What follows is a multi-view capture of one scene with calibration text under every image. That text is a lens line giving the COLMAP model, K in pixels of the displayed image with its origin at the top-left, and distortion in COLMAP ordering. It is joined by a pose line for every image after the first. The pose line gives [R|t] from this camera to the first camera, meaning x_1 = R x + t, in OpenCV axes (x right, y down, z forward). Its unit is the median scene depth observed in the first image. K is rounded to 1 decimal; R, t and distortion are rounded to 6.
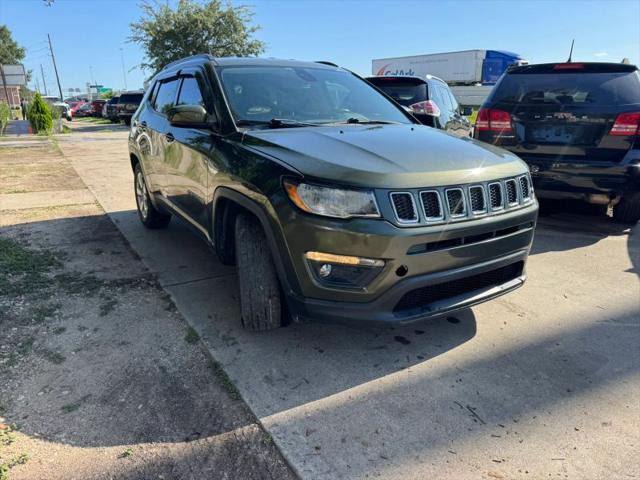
lens RADIAL K [[455.5, 0, 337.1], [0, 455.5, 228.2], [0, 0, 1]] dist [0.002284, -0.000311]
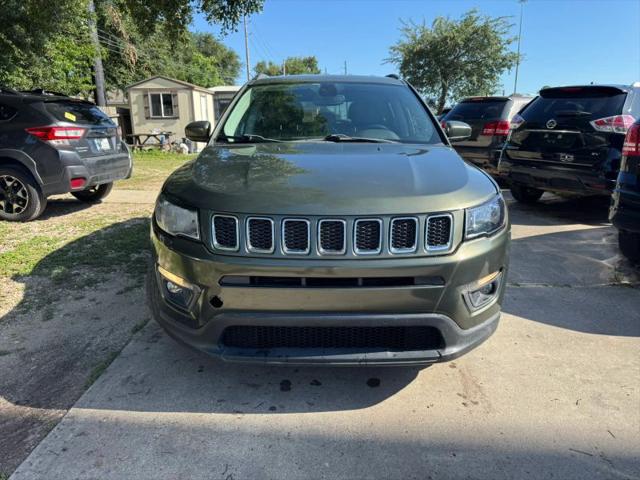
lens RADIAL K [[463.8, 0, 328.0], [0, 463.8, 228.9], [0, 0, 1]] dist [0.000123, -0.003304]
pose [[0.842690, 0.120706, -0.524694, 0.622019], [-0.139559, 0.990207, 0.003658, -0.065662], [0.519998, 0.070143, 0.851283, 0.249732]]
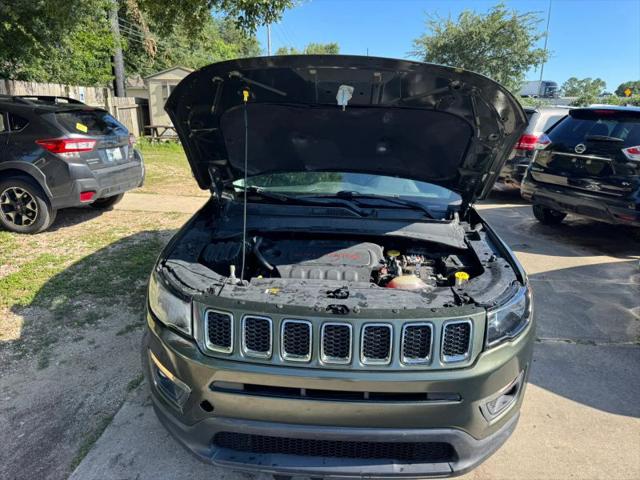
lens RADIAL K [[463.8, 0, 328.0], [0, 463.8, 228.9], [0, 0, 1]] dist [0.000123, -0.003304]
pose [[0.819440, 0.165320, -0.548805, 0.571615], [-0.175848, 0.983837, 0.033803, -0.224810], [0.545522, 0.068807, 0.835267, 0.306206]]
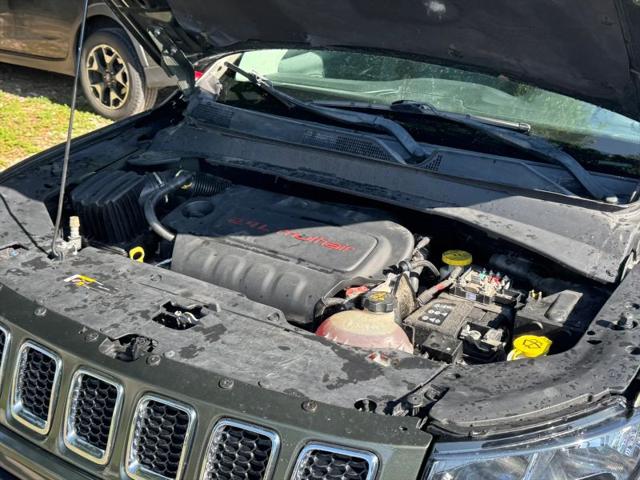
lens RADIAL K [[843.7, 0, 320.0], [0, 843.7, 240.0], [0, 0, 1]] dist [0.012096, 0.013252]
pose [[0.414458, 0.341574, -0.843535, 0.736214], [-0.275320, 0.930519, 0.241522, -0.326028], [0.867423, 0.132141, 0.479704, 0.705417]]
